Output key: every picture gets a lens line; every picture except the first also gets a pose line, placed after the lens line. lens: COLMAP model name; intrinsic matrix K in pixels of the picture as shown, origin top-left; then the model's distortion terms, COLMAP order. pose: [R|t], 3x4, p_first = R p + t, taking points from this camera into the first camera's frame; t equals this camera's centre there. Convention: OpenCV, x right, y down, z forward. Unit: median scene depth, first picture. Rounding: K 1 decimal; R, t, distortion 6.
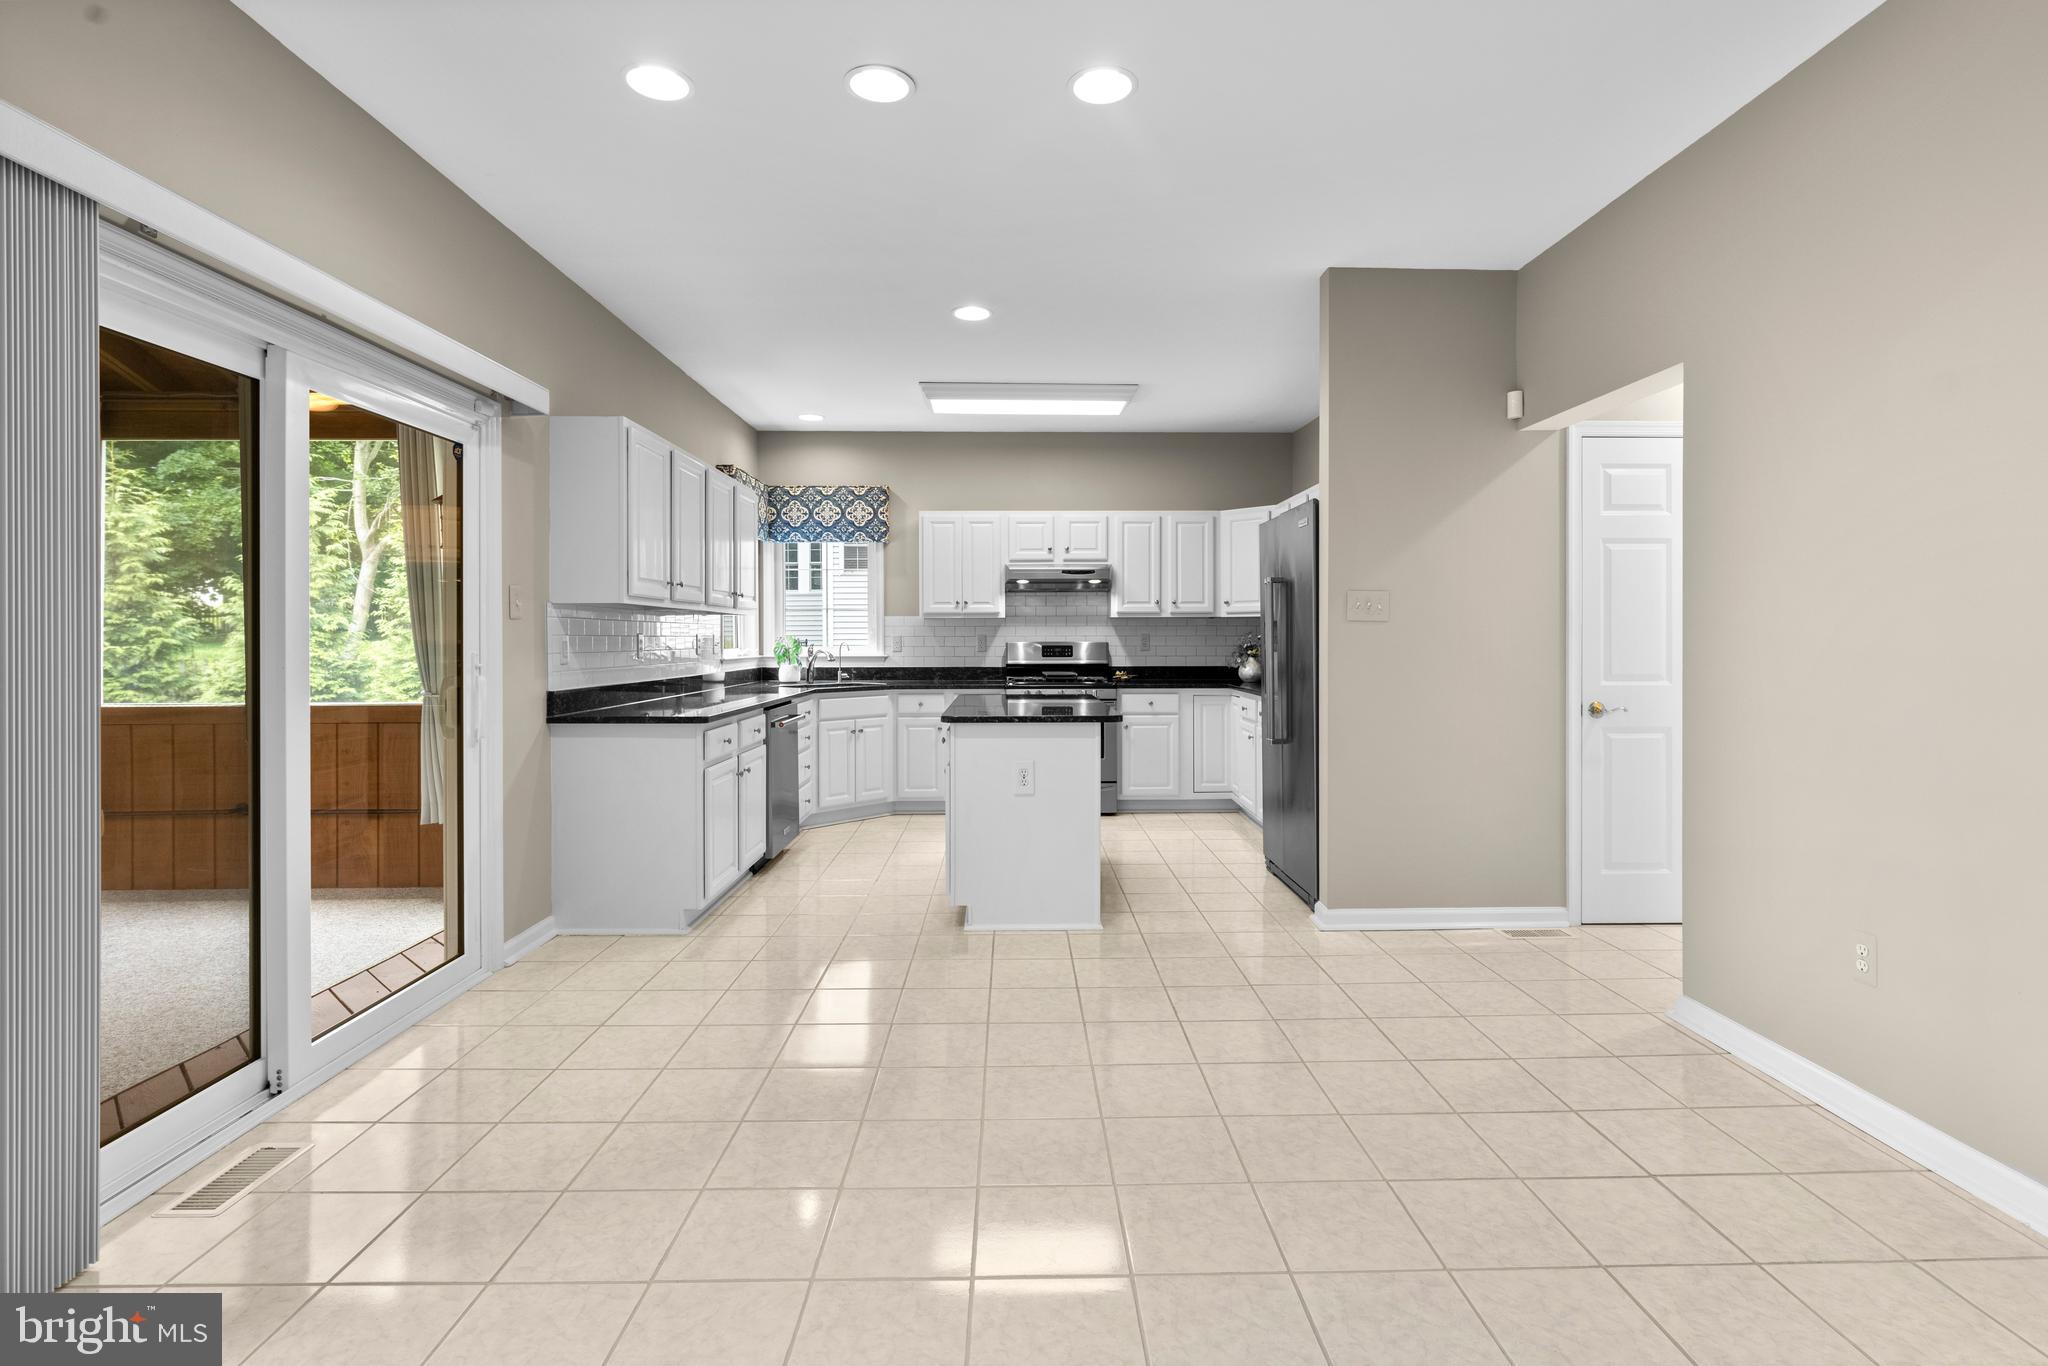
lens RADIAL K [[959.8, 0, 1034.7], [0, 959.8, 638.5], [0, 0, 1]] dist [0.002631, -0.000351]
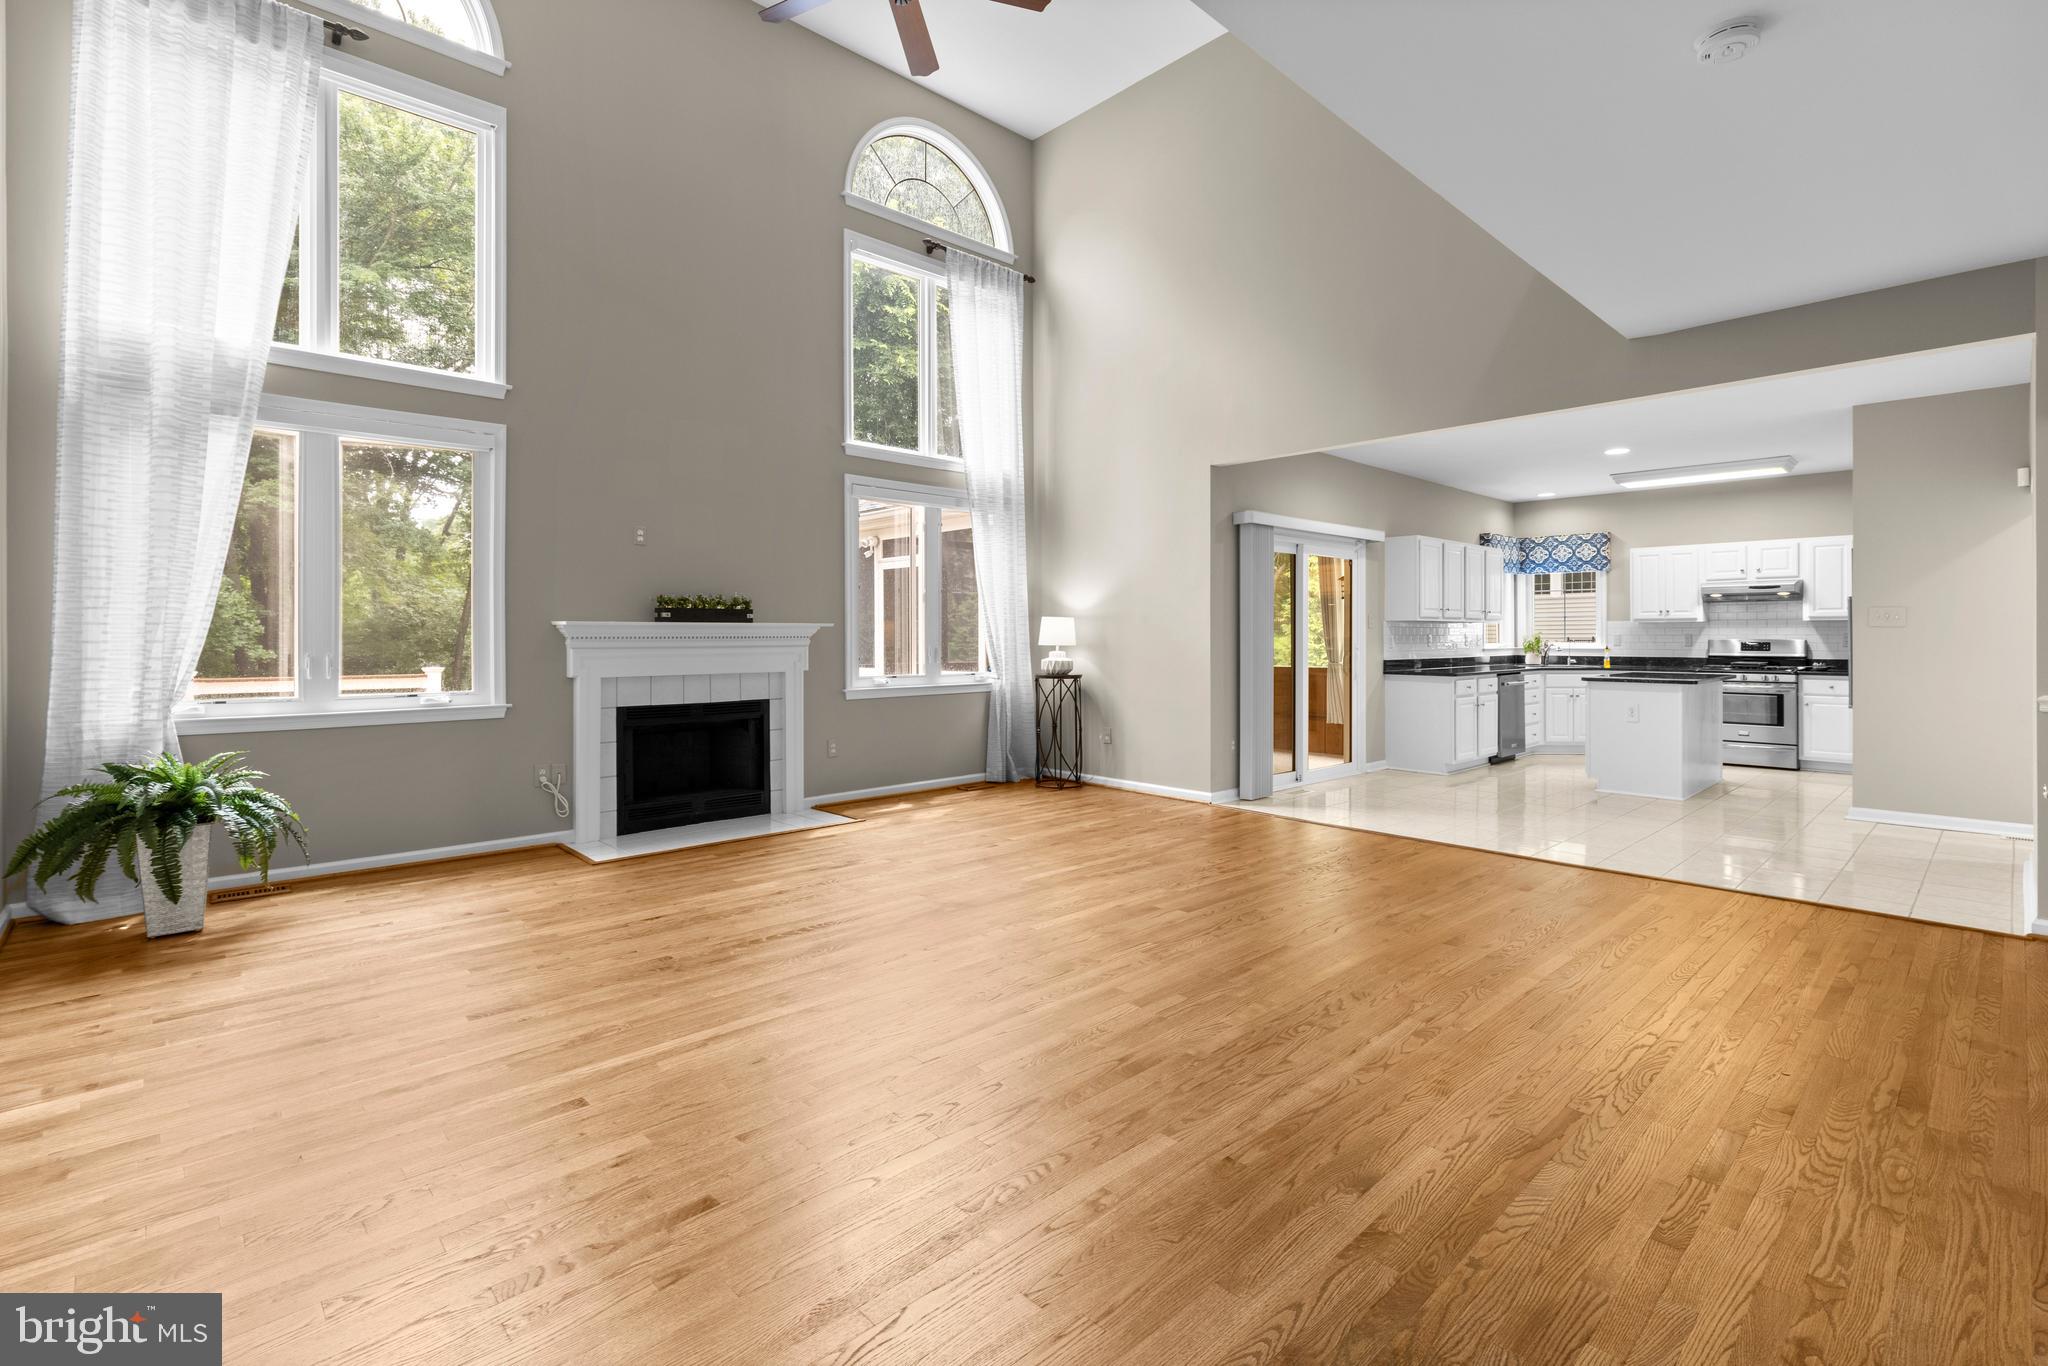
lens RADIAL K [[909.0, 0, 1024.7], [0, 909.0, 637.5], [0, 0, 1]] dist [0.003106, -0.000187]
pose [[0.663702, 0.001648, -0.747995, 0.302318], [-0.000375, 0.999998, 0.001871, -0.001078], [0.747997, -0.000961, 0.663702, -0.598409]]
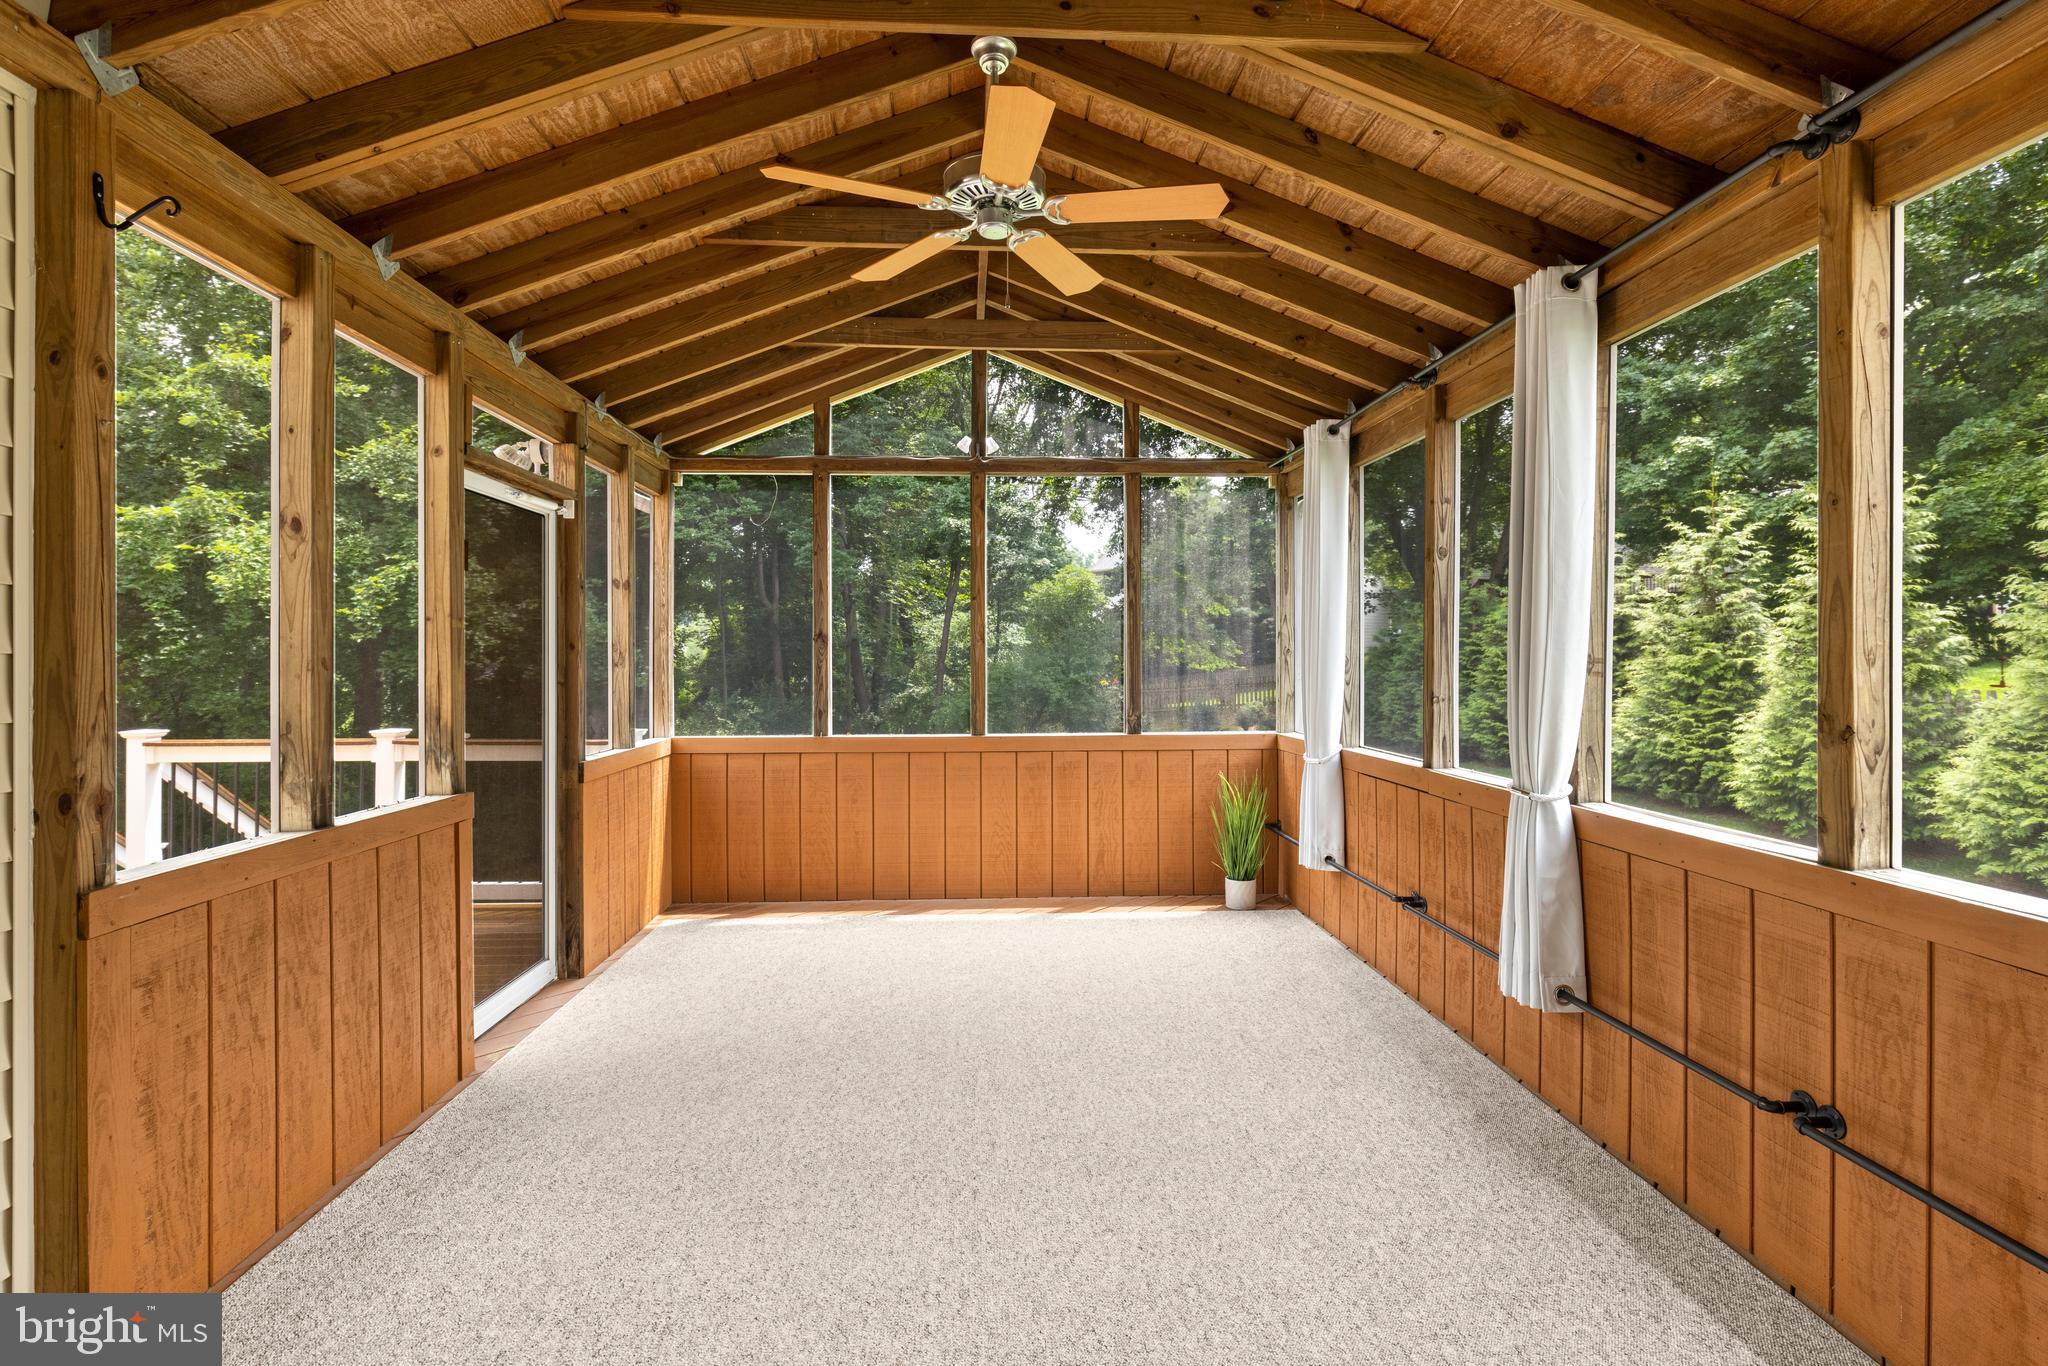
lens RADIAL K [[959.8, 0, 1018.4], [0, 959.8, 667.7], [0, 0, 1]] dist [0.002631, -0.000351]
pose [[0.034264, 0.010547, -0.999357, -0.049305], [0.001378, 0.999943, 0.010600, -0.001667], [0.999412, -0.001741, 0.034248, 0.074413]]
